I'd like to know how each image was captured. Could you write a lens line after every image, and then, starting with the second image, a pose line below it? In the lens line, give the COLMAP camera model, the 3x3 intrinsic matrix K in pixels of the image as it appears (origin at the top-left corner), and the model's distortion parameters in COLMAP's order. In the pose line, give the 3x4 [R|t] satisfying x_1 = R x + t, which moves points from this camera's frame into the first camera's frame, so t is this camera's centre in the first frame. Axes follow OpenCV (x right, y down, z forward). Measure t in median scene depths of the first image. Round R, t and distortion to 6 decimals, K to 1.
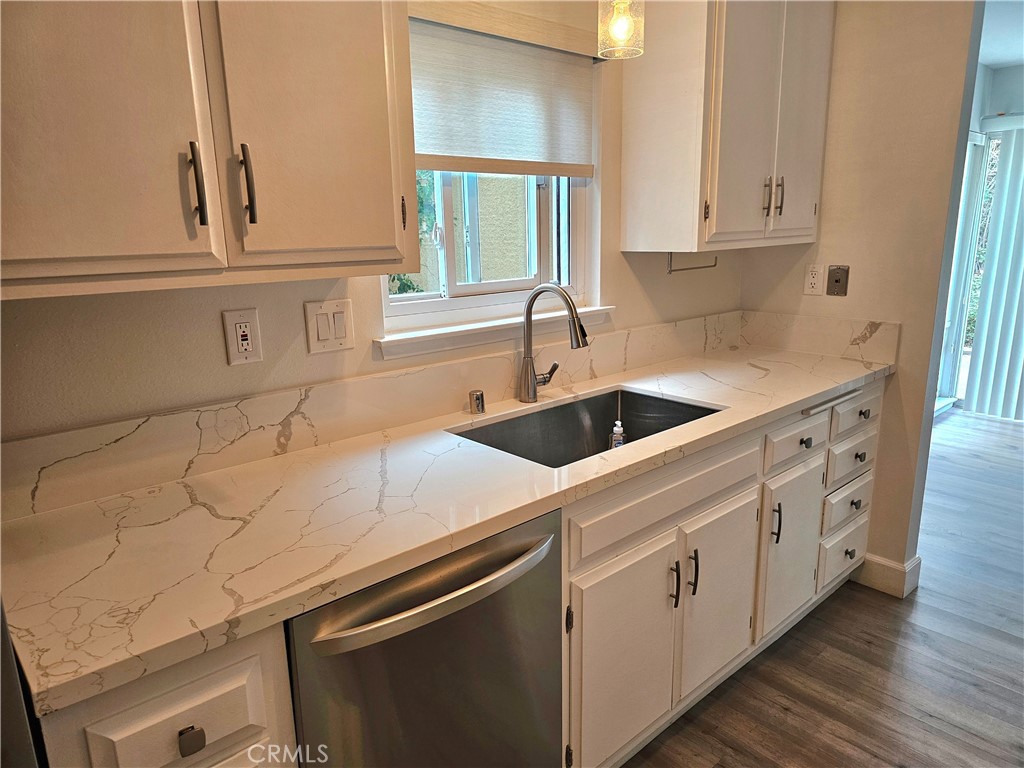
lens RADIAL K [[693.5, 0, 512.4], [0, 693.5, 390.3], [0, 0, 1]] dist [0.071057, -0.070886]
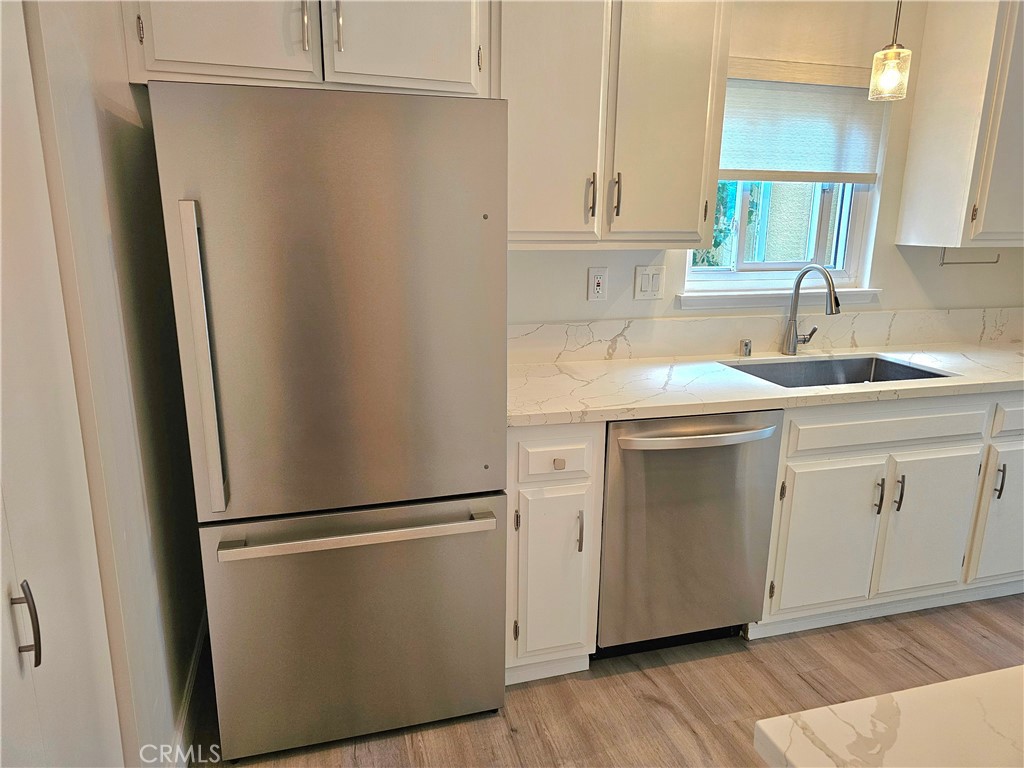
lens RADIAL K [[693.5, 0, 512.4], [0, 693.5, 390.3], [0, 0, 1]] dist [0.071057, -0.070886]
pose [[0.899643, 0.136336, -0.414795, 0.122470], [-0.130767, 0.990525, 0.041950, 0.105608], [0.416584, 0.016501, 0.908947, -0.467073]]
